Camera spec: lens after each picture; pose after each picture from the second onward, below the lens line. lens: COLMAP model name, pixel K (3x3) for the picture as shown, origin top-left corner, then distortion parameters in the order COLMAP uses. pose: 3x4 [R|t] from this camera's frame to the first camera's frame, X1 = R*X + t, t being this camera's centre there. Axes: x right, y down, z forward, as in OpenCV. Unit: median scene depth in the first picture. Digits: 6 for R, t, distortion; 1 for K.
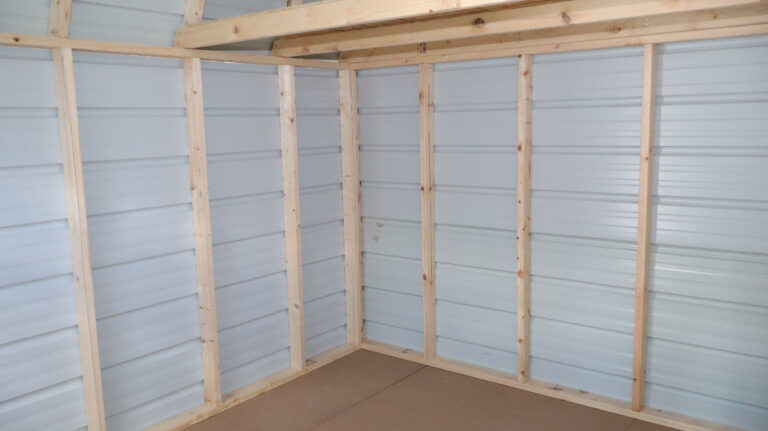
lens RADIAL K [[648.4, 0, 384.0], [0, 648.4, 215.5], [0, 0, 1]] dist [0.012123, 0.006563]
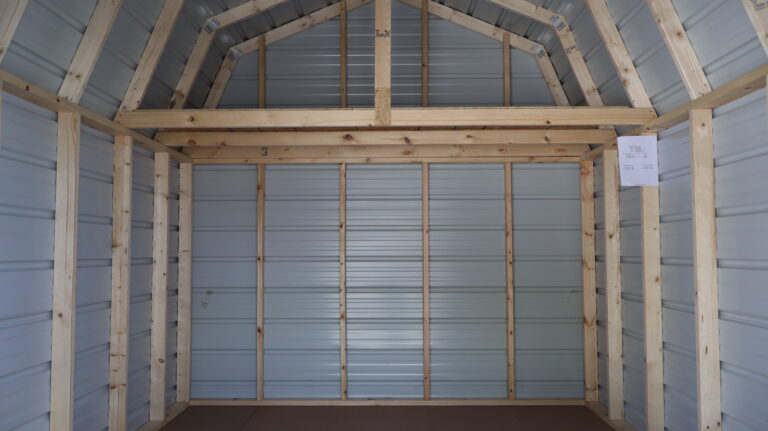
lens RADIAL K [[635.0, 0, 384.0], [0, 635.0, 215.5], [0, 0, 1]] dist [-0.011319, 0.007664]
pose [[0.799624, 0.052584, 0.598194, -0.518599], [0.071860, 0.980621, -0.182259, 0.125770], [-0.596186, 0.188725, 0.780350, -0.141484]]
